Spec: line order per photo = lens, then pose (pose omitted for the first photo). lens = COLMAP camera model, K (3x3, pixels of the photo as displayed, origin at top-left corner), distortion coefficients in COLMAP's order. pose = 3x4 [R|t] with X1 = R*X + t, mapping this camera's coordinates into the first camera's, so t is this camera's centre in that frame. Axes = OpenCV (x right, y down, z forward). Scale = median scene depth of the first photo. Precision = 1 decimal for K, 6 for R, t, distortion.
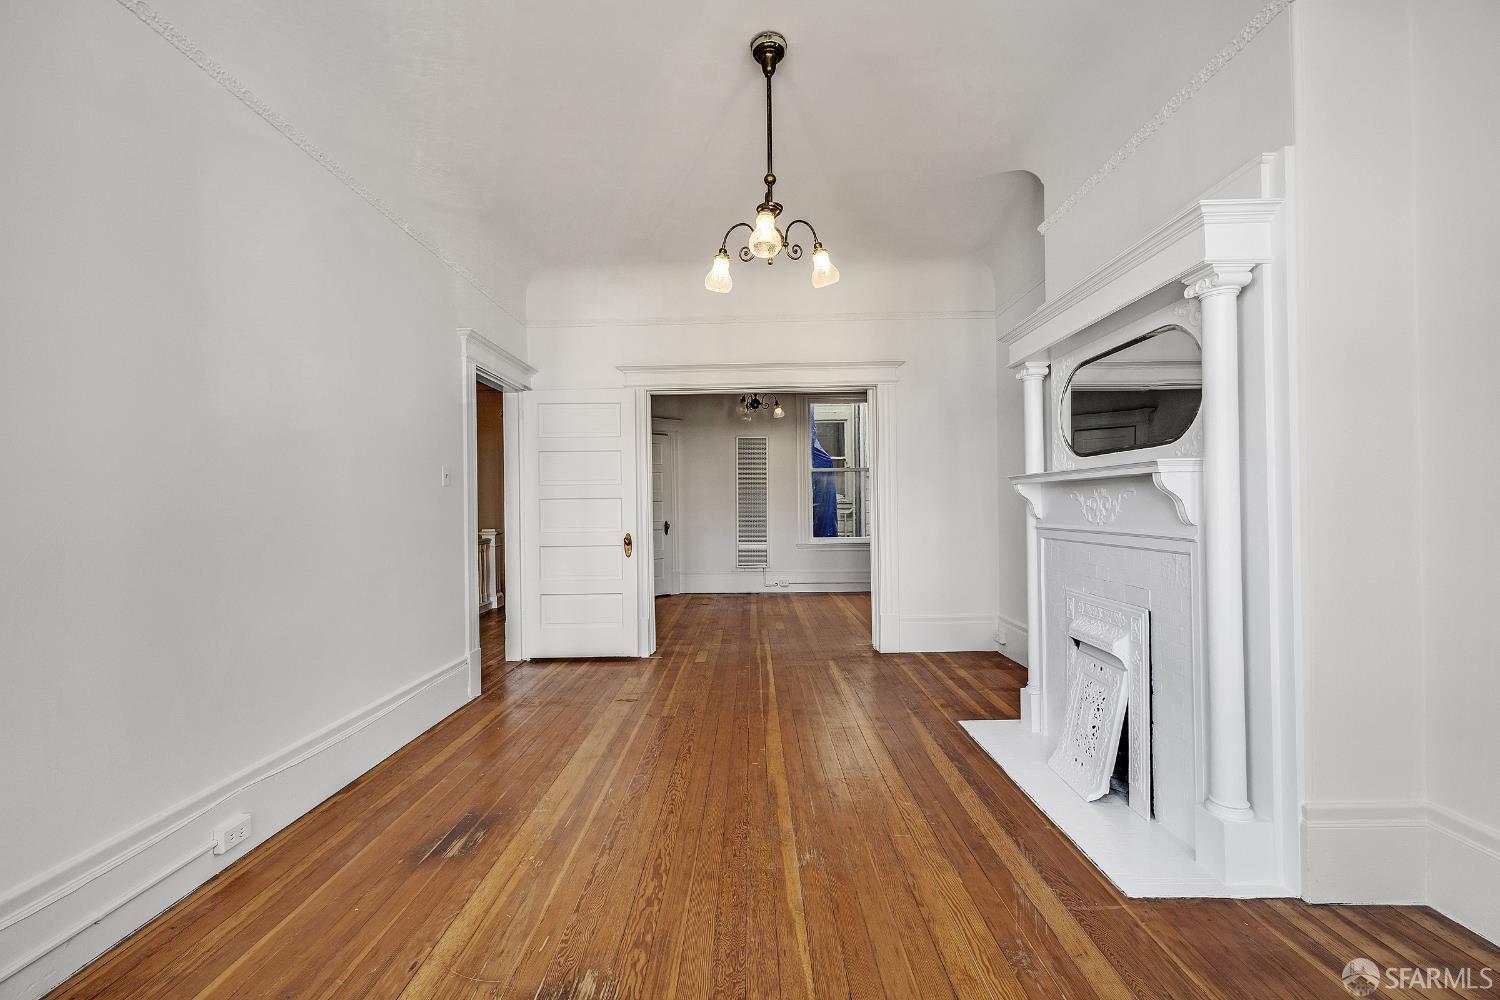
lens RADIAL K [[625.8, 0, 747.4], [0, 625.8, 500.3], [0, 0, 1]] dist [-0.000079, -0.000286]
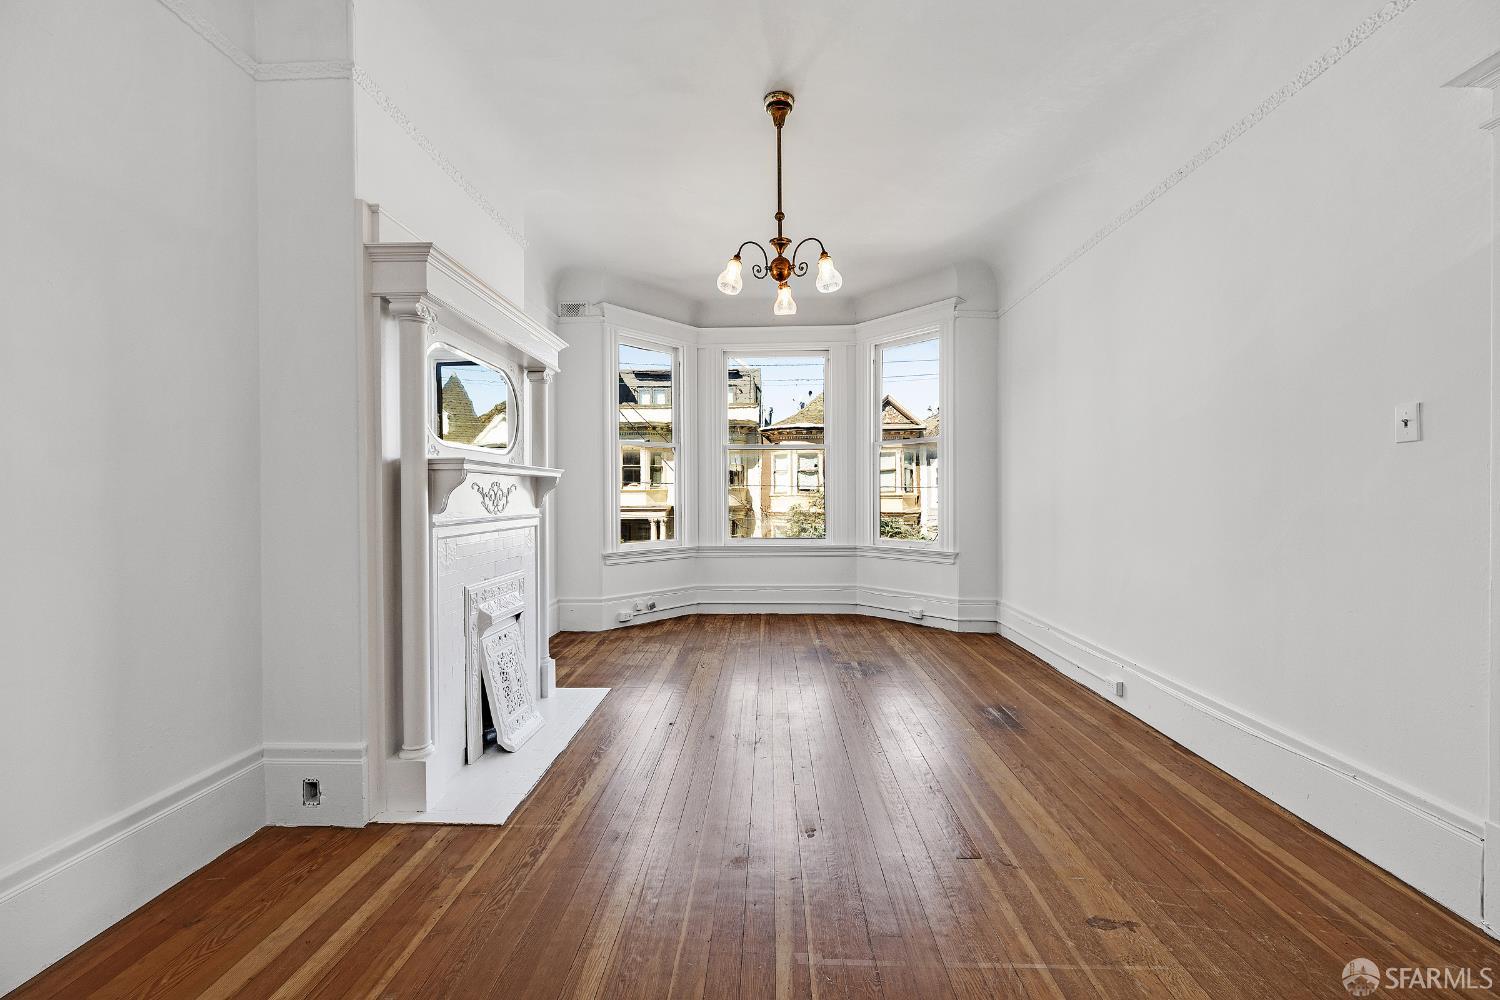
lens RADIAL K [[625.8, 0, 747.4], [0, 625.8, 500.3], [0, 0, 1]] dist [-0.000079, -0.000286]
pose [[-0.999409, 0.017284, 0.029717, 0.070651], [0.017229, 0.999849, -0.002087, 0.023700], [-0.029748, -0.001574, -0.999556, 2.163959]]
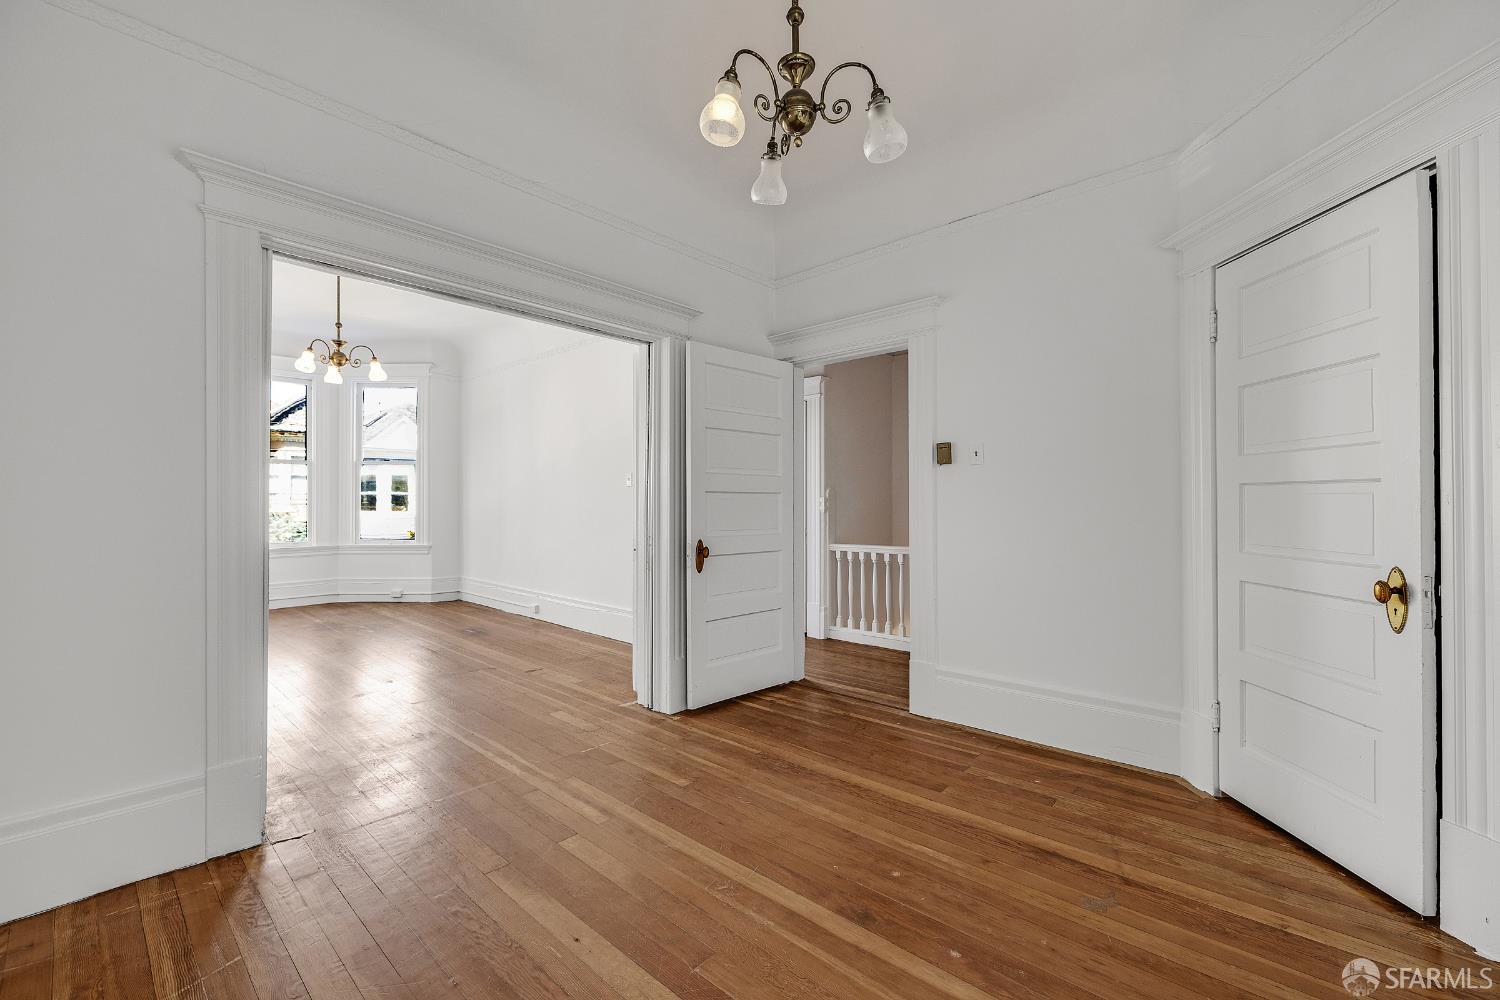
lens RADIAL K [[625.8, 0, 747.4], [0, 625.8, 500.3], [0, 0, 1]] dist [-0.000079, -0.000286]
pose [[-0.671591, 0.010521, -0.740847, 0.592358], [0.014781, 0.999890, 0.000800, 0.015526], [0.740774, -0.010414, -0.671673, 3.090247]]
